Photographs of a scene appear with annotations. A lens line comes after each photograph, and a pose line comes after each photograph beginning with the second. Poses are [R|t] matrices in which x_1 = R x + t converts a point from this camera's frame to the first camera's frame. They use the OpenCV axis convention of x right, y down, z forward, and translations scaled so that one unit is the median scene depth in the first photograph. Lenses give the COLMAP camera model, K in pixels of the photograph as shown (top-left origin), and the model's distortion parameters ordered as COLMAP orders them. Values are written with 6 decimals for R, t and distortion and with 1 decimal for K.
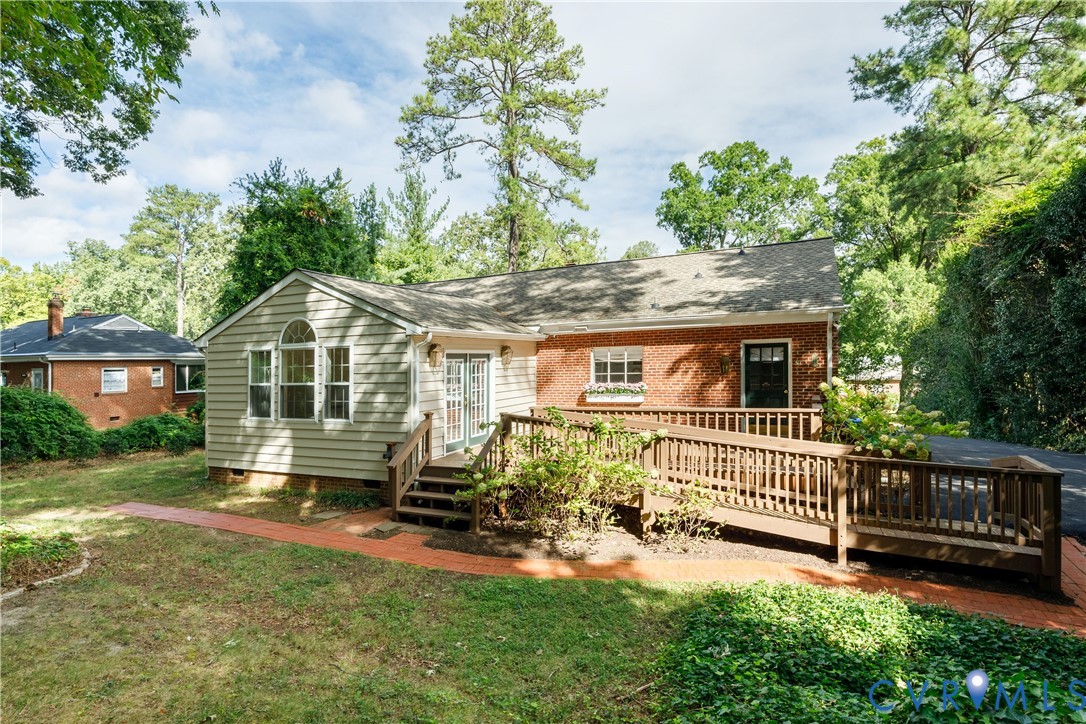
lens RADIAL K [[546.1, 0, 575.6], [0, 546.1, 363.3], [0, 0, 1]] dist [-0.002123, -0.000290]
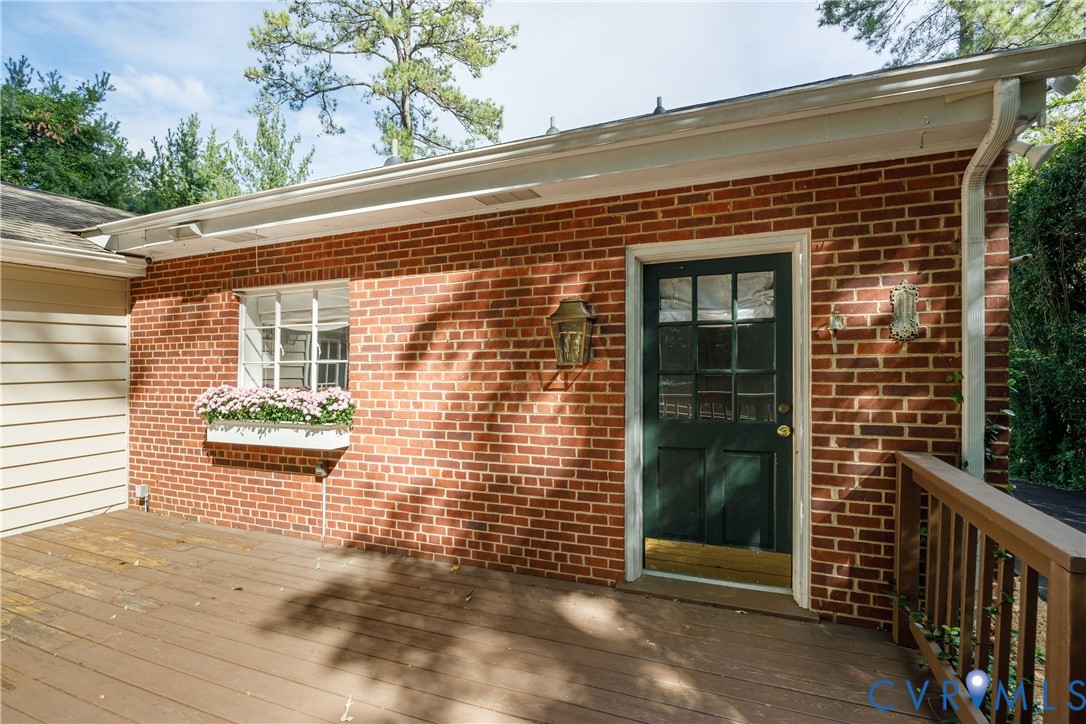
lens RADIAL K [[499.1, 0, 543.0], [0, 499.1, 362.0], [0, 0, 1]] dist [0.001553, 0.000254]
pose [[0.999619, 0.011258, 0.025213, 0.089408], [-0.011320, 0.999933, 0.002295, 0.006485], [-0.025185, -0.002579, 0.999679, 0.260687]]
